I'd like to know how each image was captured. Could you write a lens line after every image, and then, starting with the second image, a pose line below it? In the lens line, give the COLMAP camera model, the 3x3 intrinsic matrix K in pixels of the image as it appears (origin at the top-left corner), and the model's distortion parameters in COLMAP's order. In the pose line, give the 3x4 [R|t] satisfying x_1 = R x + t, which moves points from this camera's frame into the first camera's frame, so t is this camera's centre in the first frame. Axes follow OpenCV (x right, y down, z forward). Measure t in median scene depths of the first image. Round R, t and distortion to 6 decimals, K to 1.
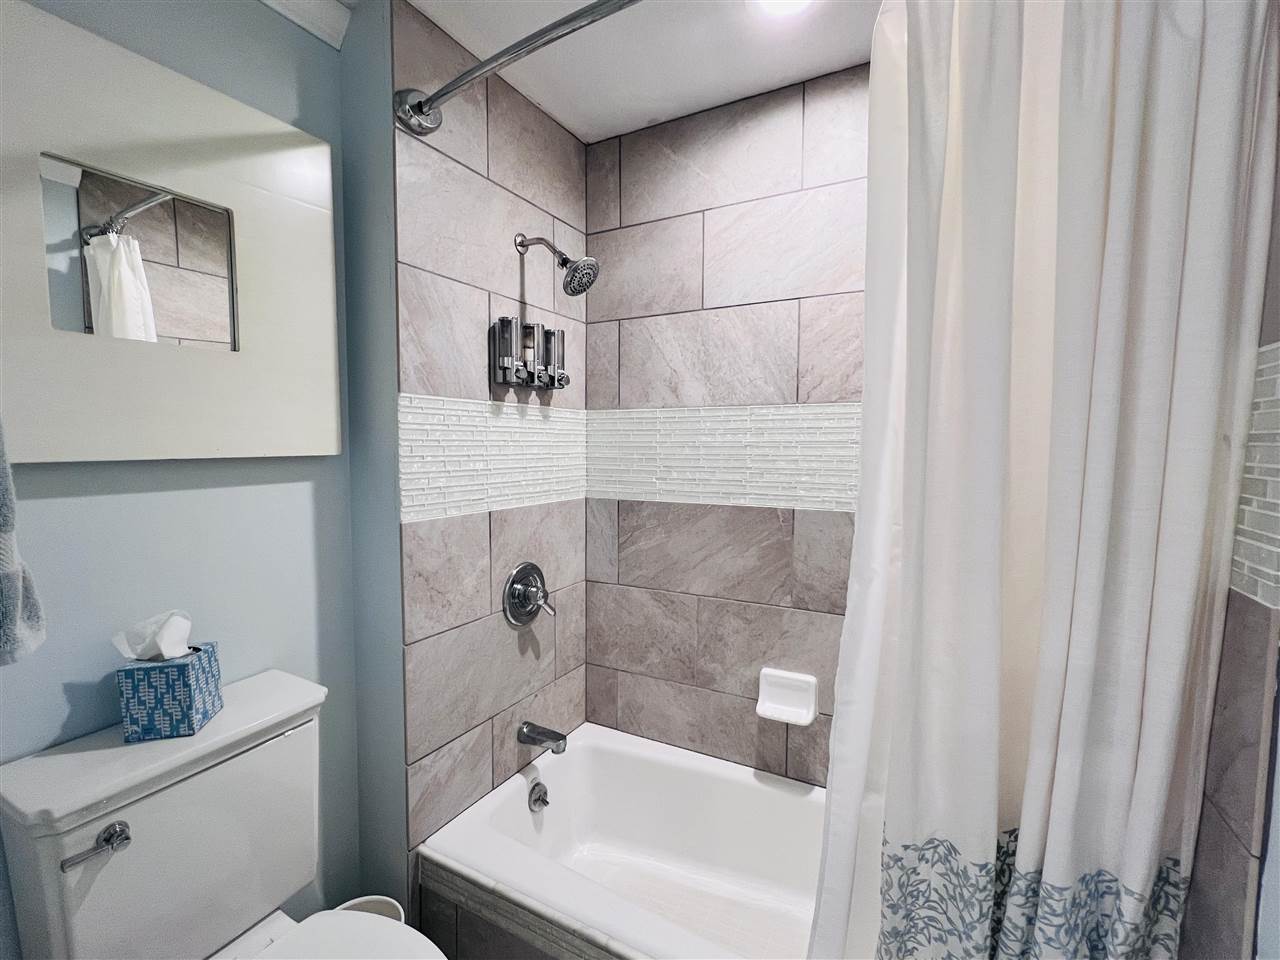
lens RADIAL K [[572.4, 0, 645.7], [0, 572.4, 478.2], [0, 0, 1]] dist [-0.000118, -0.000941]
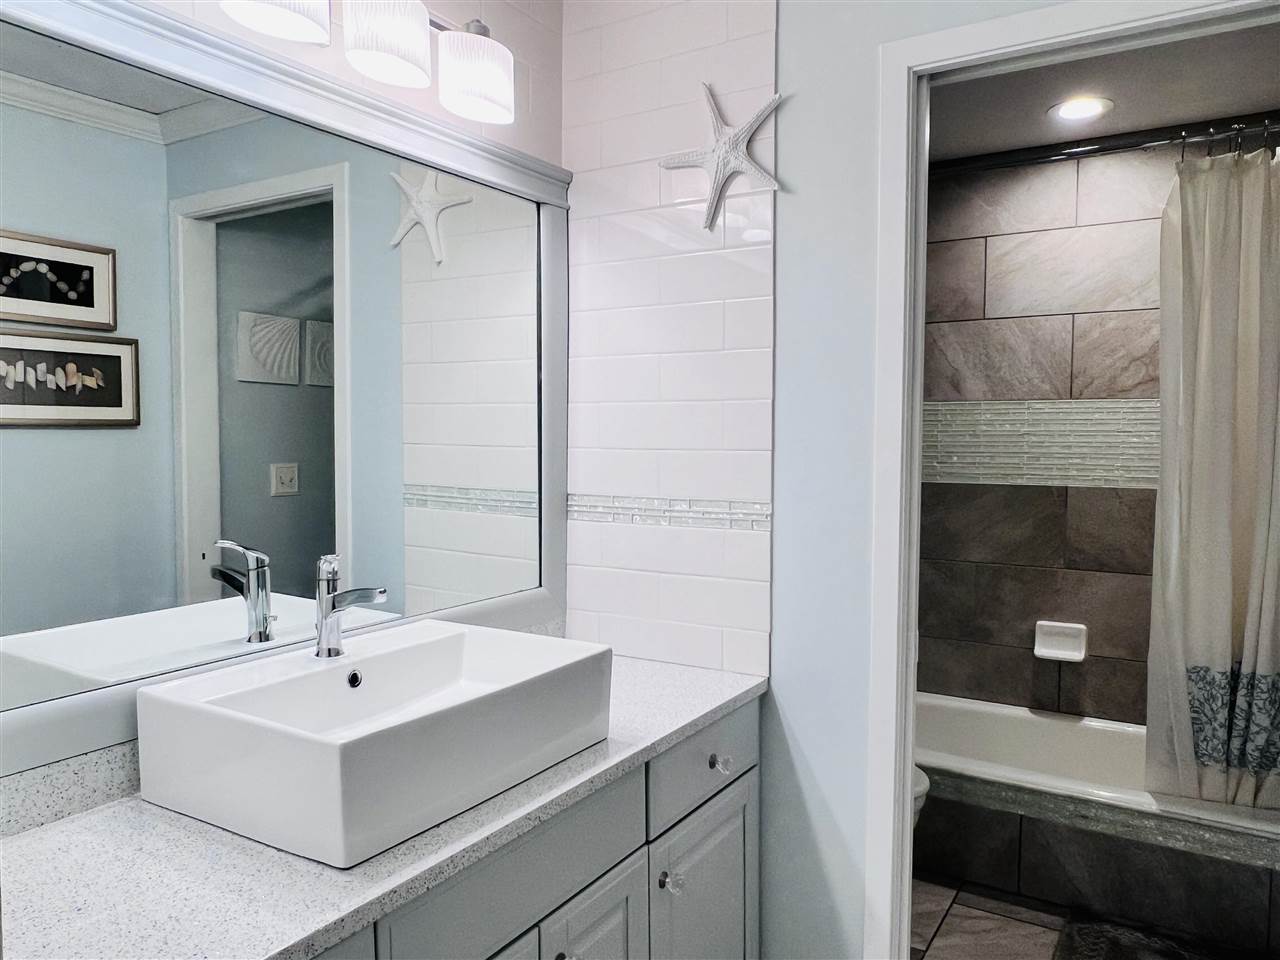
lens RADIAL K [[918.3, 0, 639.7], [0, 918.3, 482.4], [0, 0, 1]] dist [-0.002684, -0.009328]
pose [[0.998932, -0.011467, -0.044751, -0.549565], [0.012300, 0.999755, 0.018396, -0.001275], [0.044529, -0.018927, 0.998829, -0.964166]]
